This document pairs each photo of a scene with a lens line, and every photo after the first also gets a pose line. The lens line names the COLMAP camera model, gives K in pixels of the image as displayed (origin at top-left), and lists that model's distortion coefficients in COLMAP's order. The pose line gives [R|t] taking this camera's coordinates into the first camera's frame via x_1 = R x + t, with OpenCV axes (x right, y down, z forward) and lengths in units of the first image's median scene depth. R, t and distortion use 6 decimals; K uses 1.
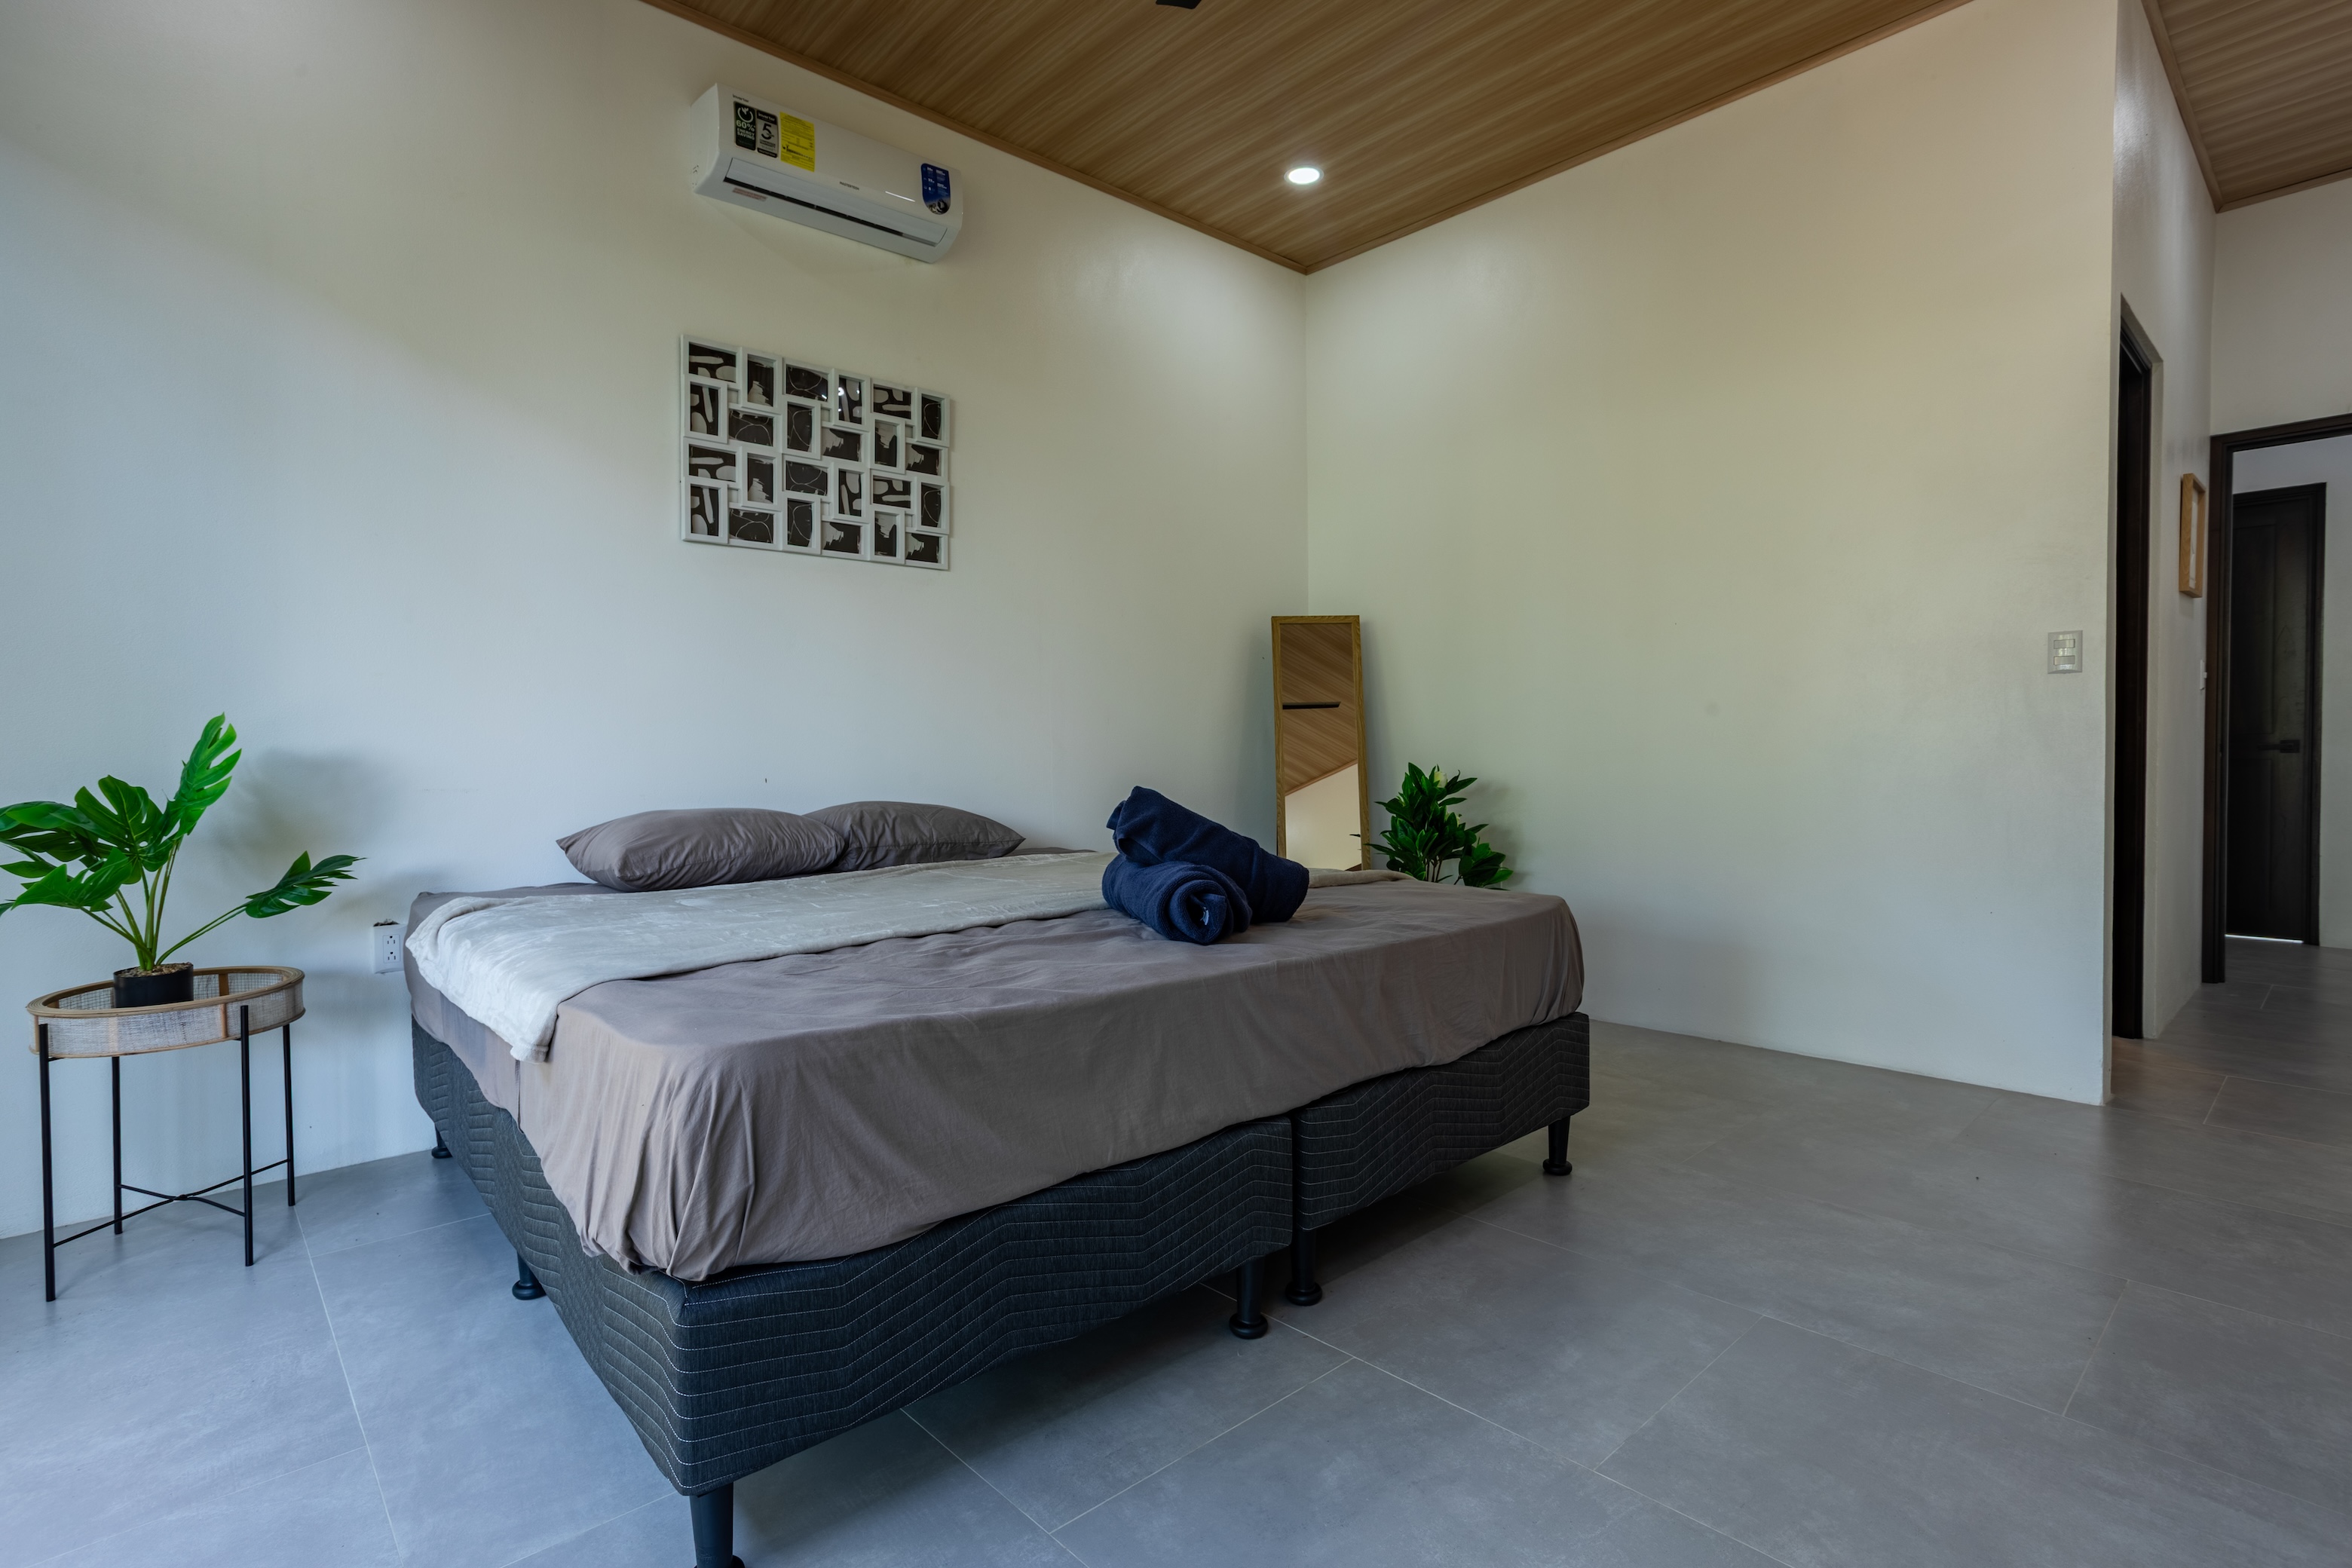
lens RADIAL K [[1101.6, 0, 1174.6], [0, 1101.6, 778.8], [0, 0, 1]] dist [0.001460, 0.000366]
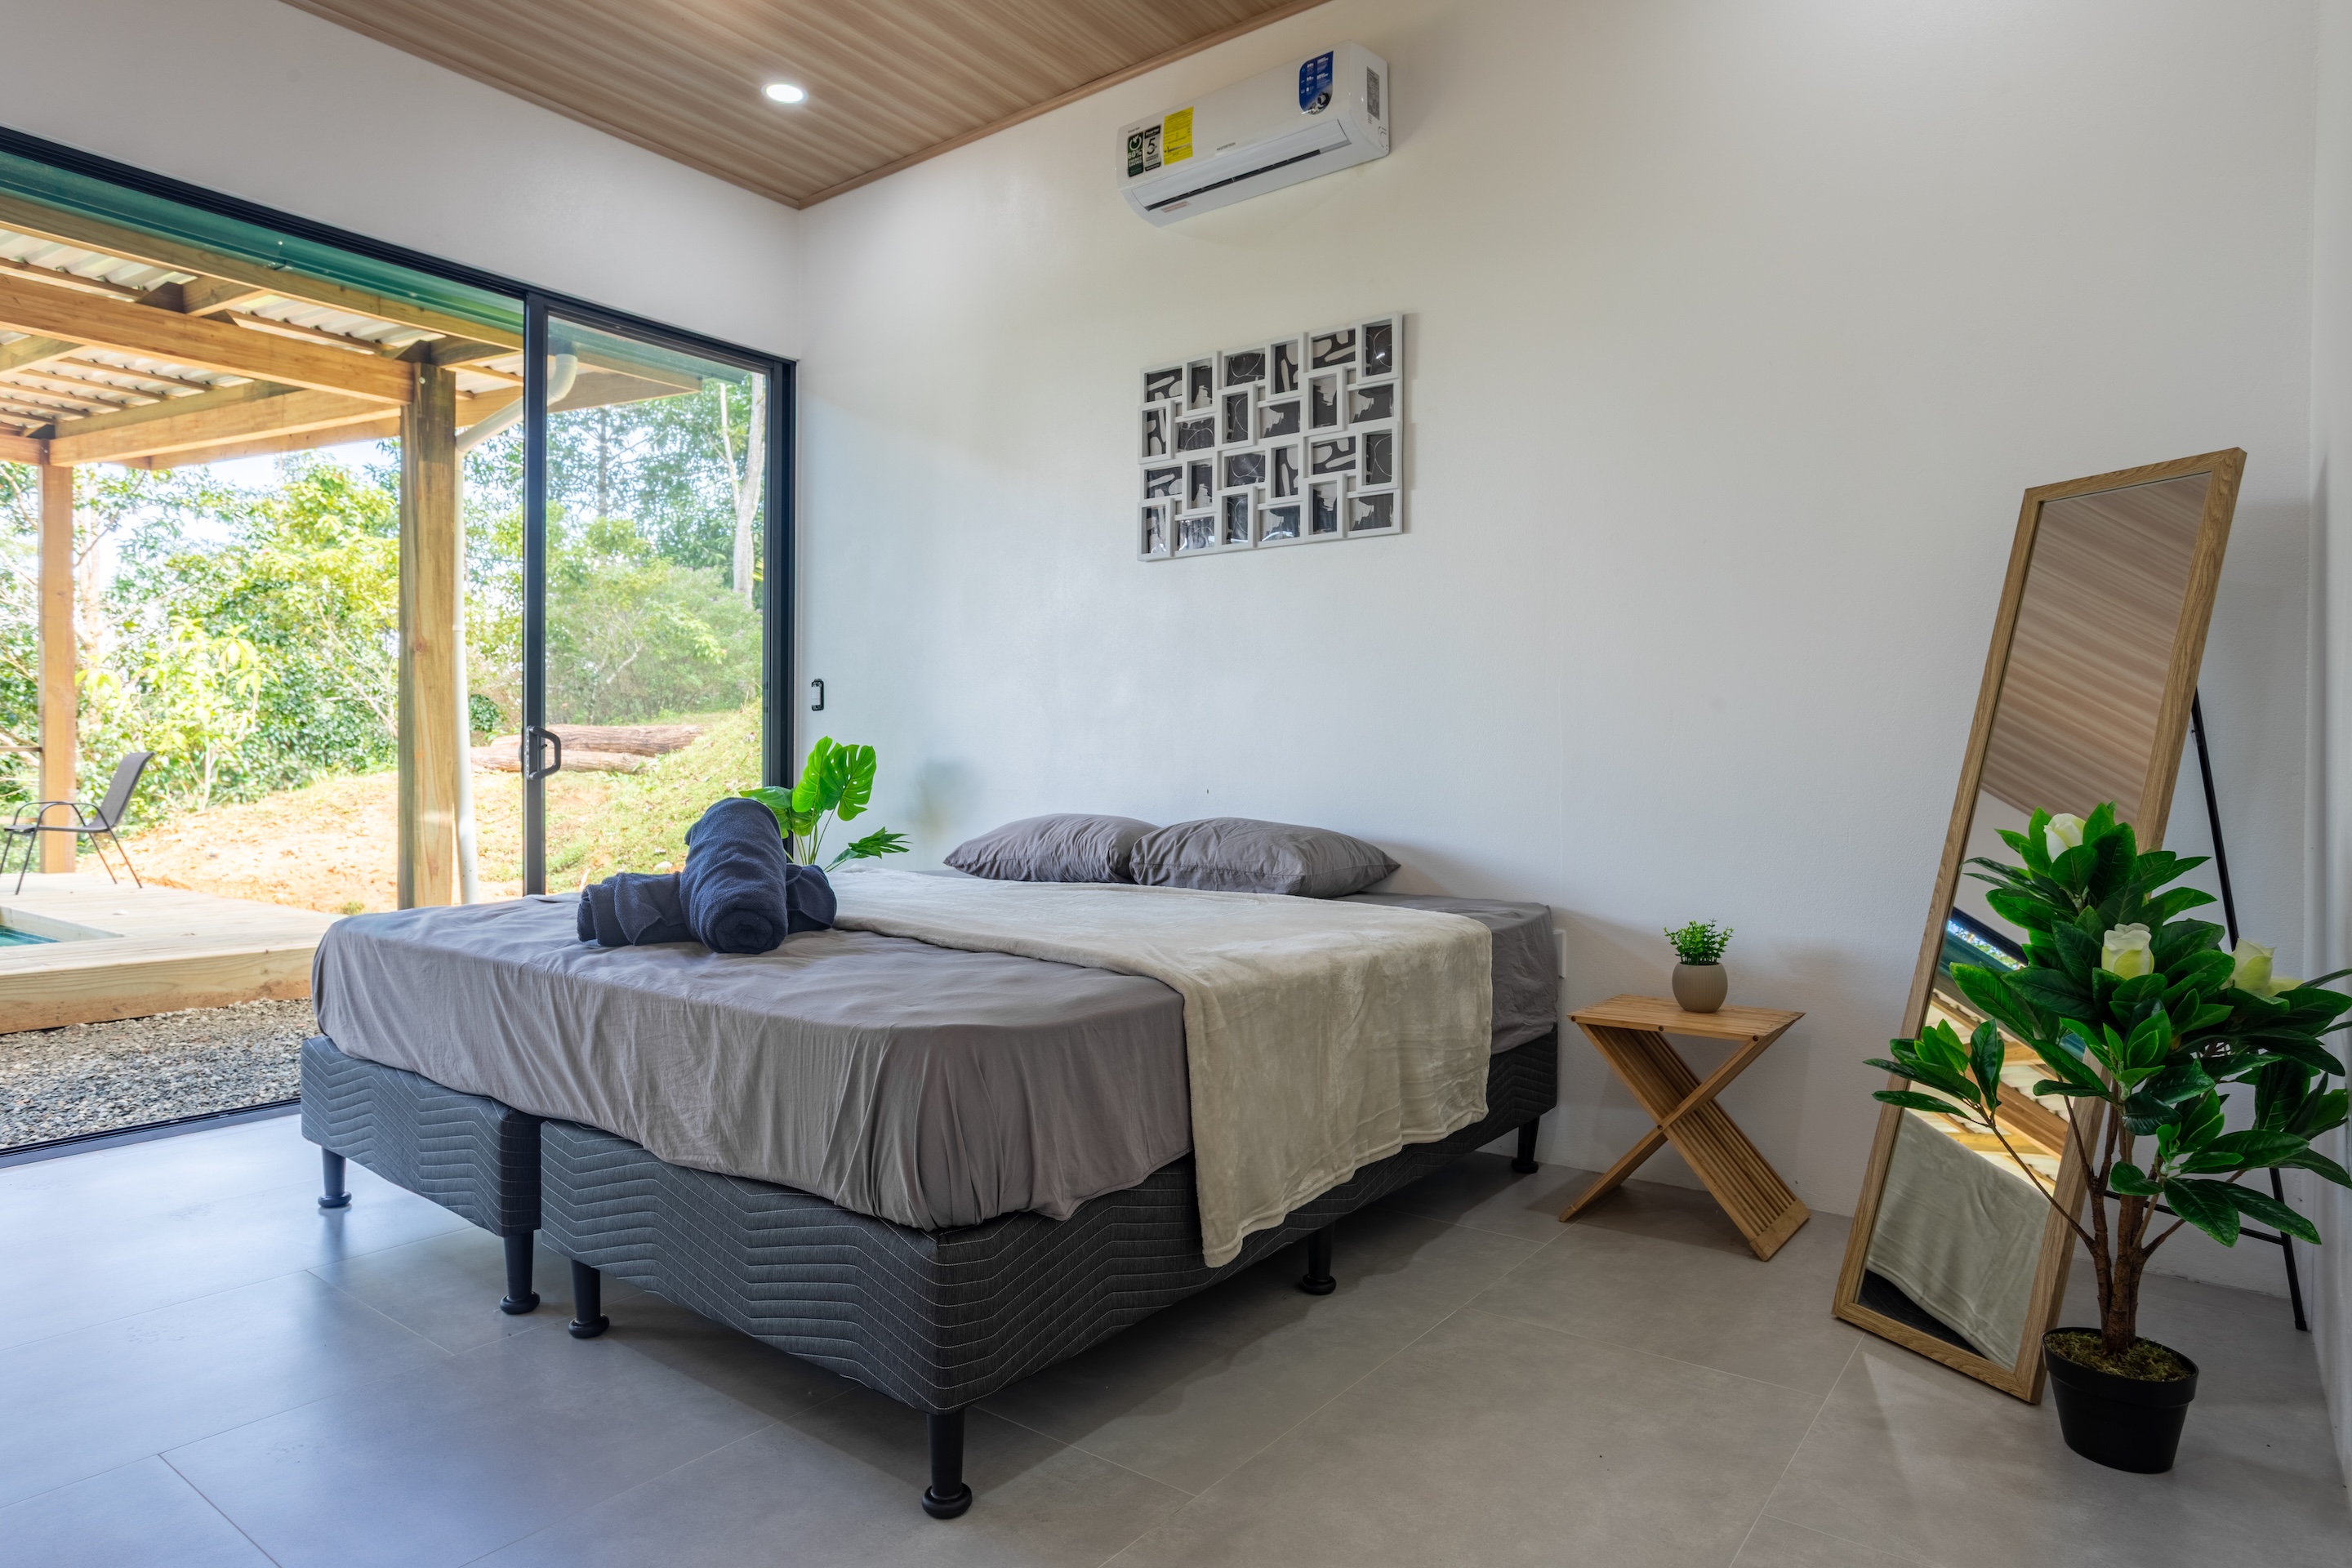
lens RADIAL K [[1364.3, 0, 1173.7], [0, 1364.3, 772.1], [0, 0, 1]] dist [0.006916, 0.001093]
pose [[0.201753, 0.022222, -0.979184, 0.805065], [-0.025011, 0.999533, 0.017530, -0.034724], [0.979117, 0.020954, 0.202215, 0.720913]]
